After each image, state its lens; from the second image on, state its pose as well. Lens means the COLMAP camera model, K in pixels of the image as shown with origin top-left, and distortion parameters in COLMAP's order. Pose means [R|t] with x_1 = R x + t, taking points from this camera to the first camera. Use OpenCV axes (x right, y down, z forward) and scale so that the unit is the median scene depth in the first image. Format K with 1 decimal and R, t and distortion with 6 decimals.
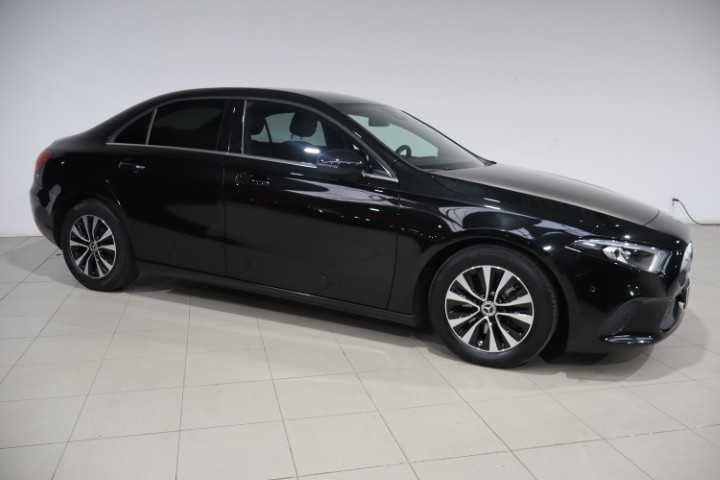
lens RADIAL K [[606.4, 0, 363.6], [0, 606.4, 237.6], [0, 0, 1]] dist [0.016367, -0.016725]
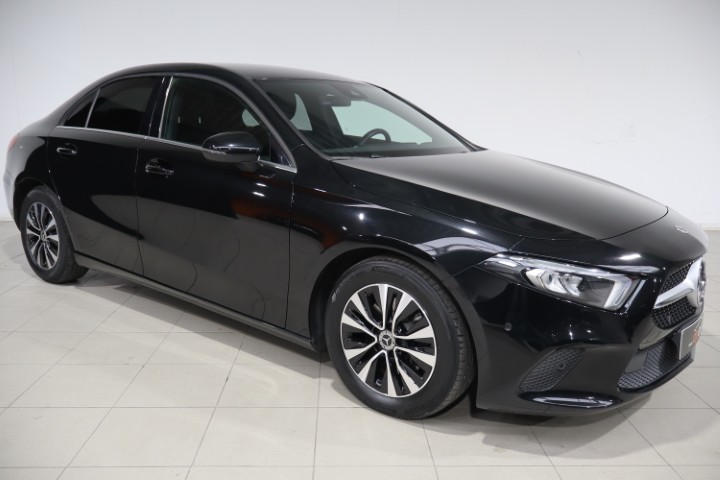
lens RADIAL K [[606.4, 0, 357.4], [0, 606.4, 243.4], [0, 0, 1]] dist [0.016367, -0.016725]
pose [[0.975324, 0.041354, -0.216872, 0.327603], [-0.035858, 0.998930, 0.029217, -0.025913], [0.217848, -0.020719, 0.975763, 0.245025]]
